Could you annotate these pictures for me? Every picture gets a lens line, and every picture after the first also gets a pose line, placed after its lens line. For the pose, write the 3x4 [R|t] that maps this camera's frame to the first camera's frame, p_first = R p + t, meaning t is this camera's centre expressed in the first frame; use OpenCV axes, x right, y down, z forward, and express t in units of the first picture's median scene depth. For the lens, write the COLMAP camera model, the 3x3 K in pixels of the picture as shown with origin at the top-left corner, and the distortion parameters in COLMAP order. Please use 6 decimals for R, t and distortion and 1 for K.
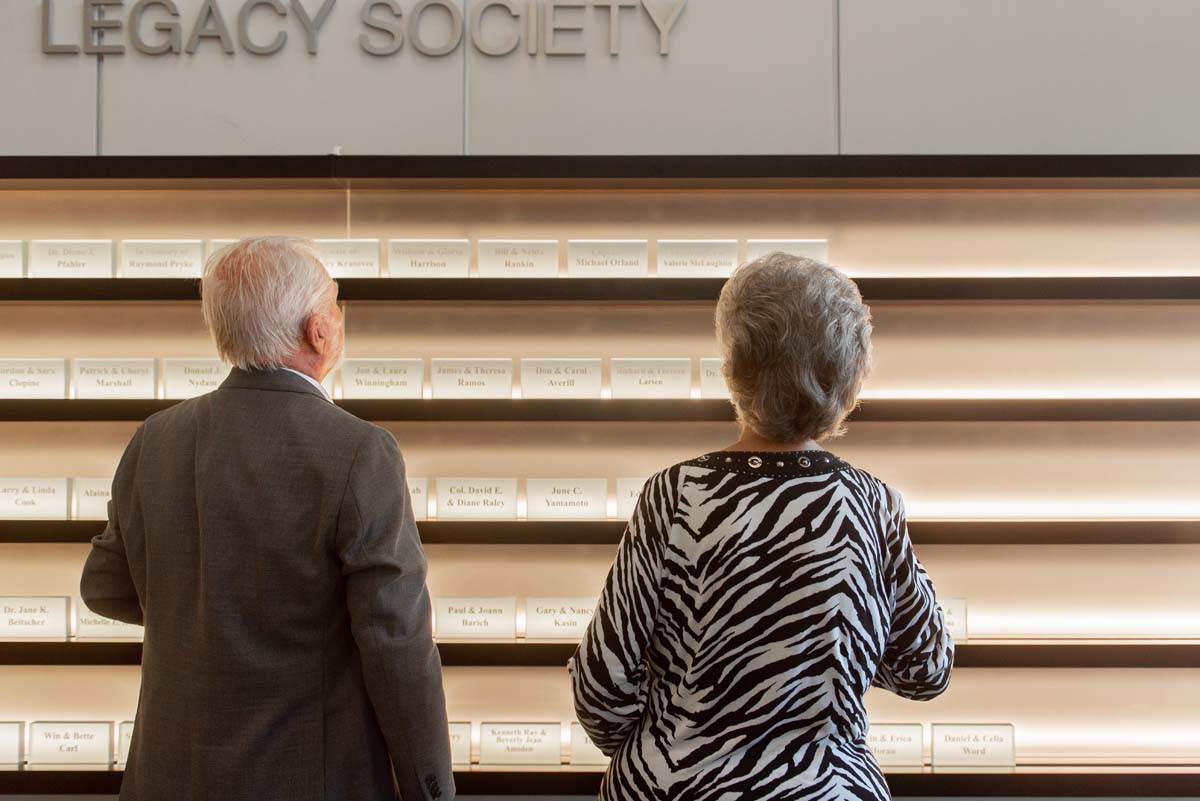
lens RADIAL K [[864.5, 0, 628.5], [0, 864.5, 413.9], [0, 0, 1]] dist [0.007226, -0.005688]
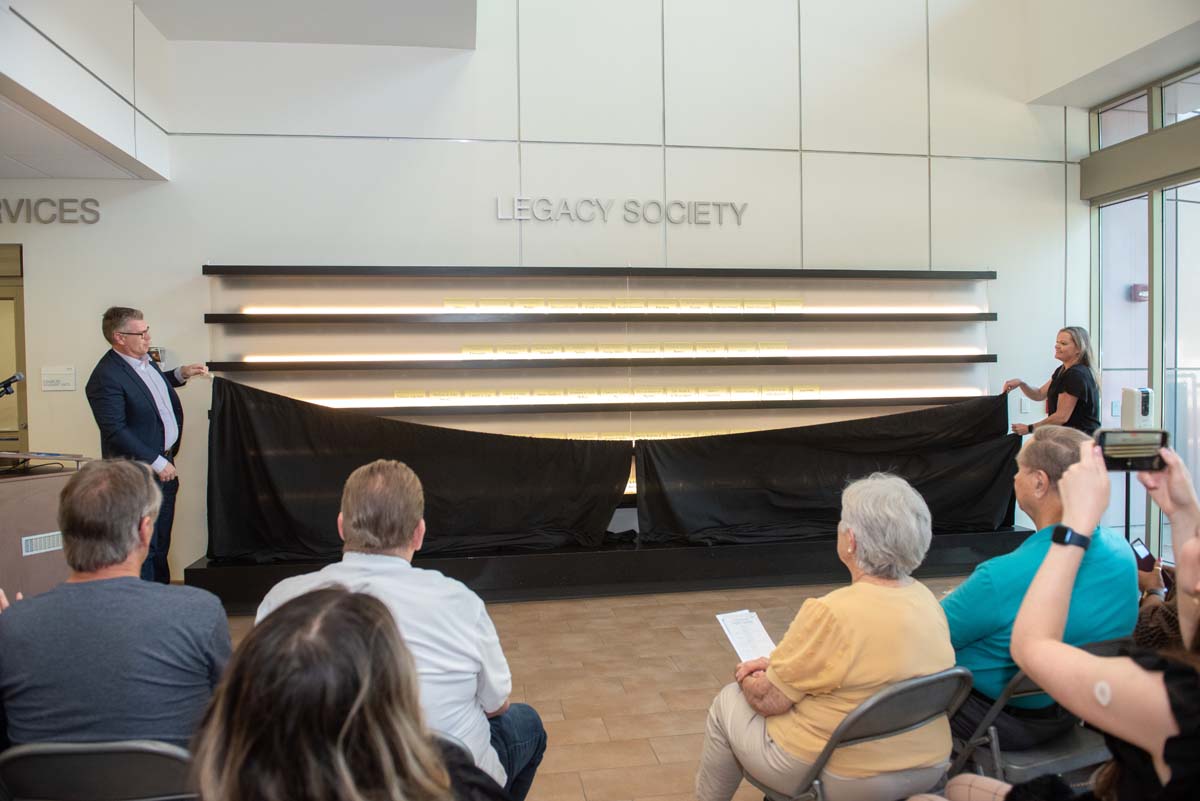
lens RADIAL K [[823.5, 0, 602.0], [0, 823.5, 397.3], [0, 0, 1]] dist [-0.046177, -0.003196]
pose [[0.987243, -0.018802, 0.158105, -0.762960], [0.009159, 0.998065, 0.061501, -0.048909], [-0.158956, -0.059268, 0.985505, -1.392925]]
